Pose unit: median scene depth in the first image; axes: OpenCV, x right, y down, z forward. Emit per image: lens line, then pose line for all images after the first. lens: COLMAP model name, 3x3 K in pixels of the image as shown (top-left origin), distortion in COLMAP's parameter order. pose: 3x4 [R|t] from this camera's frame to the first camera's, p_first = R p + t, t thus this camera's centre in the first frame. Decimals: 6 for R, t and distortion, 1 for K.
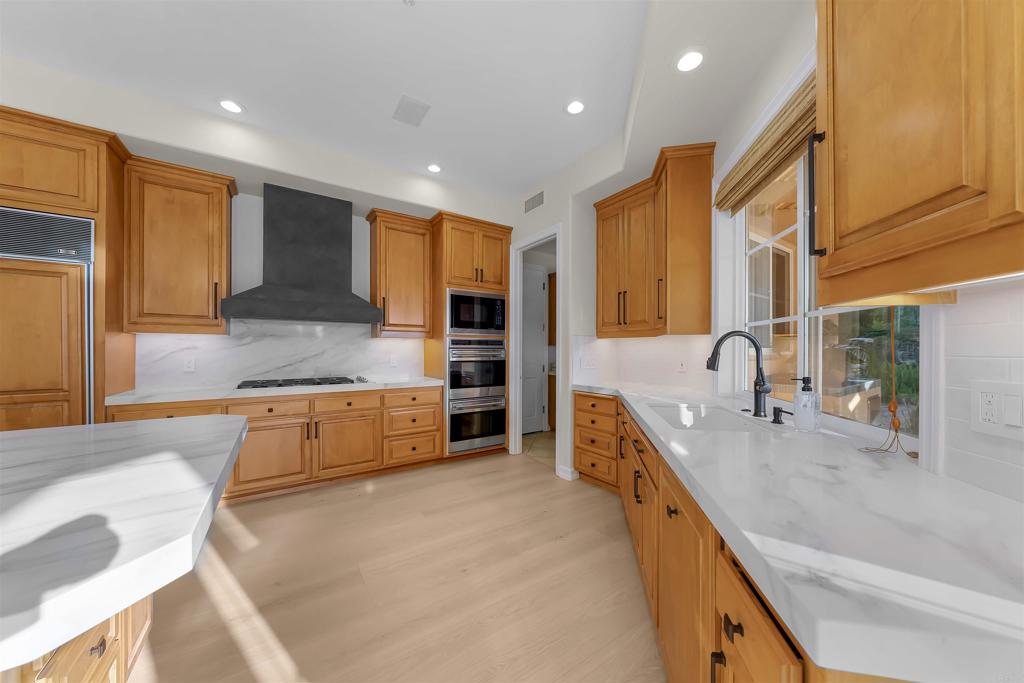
lens RADIAL K [[350.6, 0, 526.4], [0, 350.6, 348.8], [0, 0, 1]] dist [-0.000011, 0.000219]
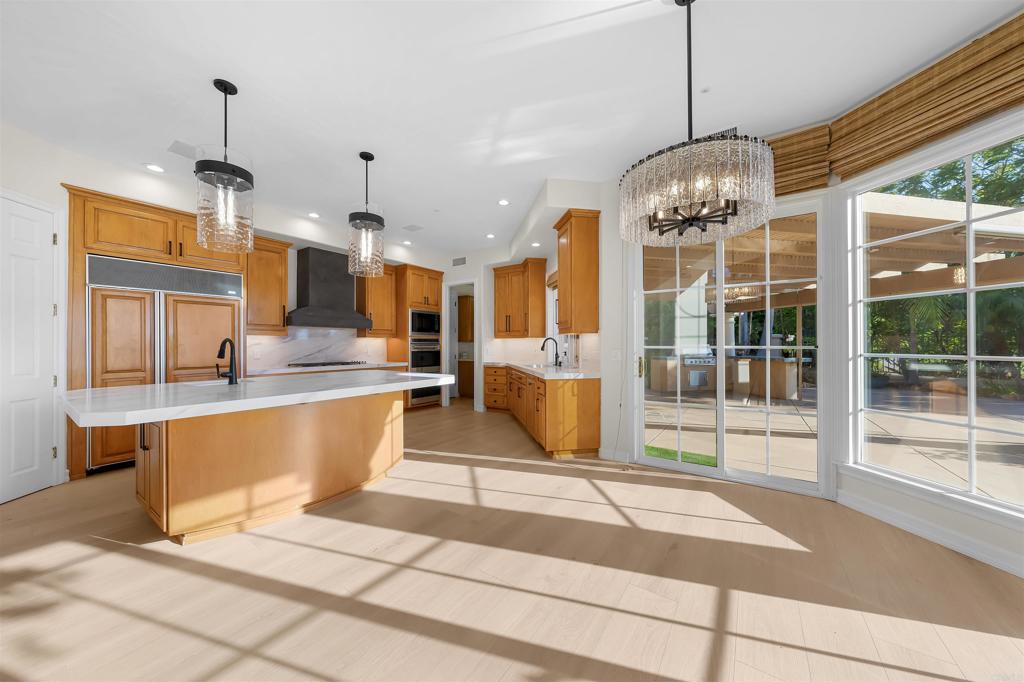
lens RADIAL K [[350.6, 0, 511.7], [0, 350.6, 343.1], [0, 0, 1]] dist [-0.000011, 0.000219]
pose [[0.945686, -0.000697, 0.325082, -0.351208], [0.002001, 0.999991, -0.003678, 0.003213], [-0.325077, 0.004129, 0.945679, -0.884420]]
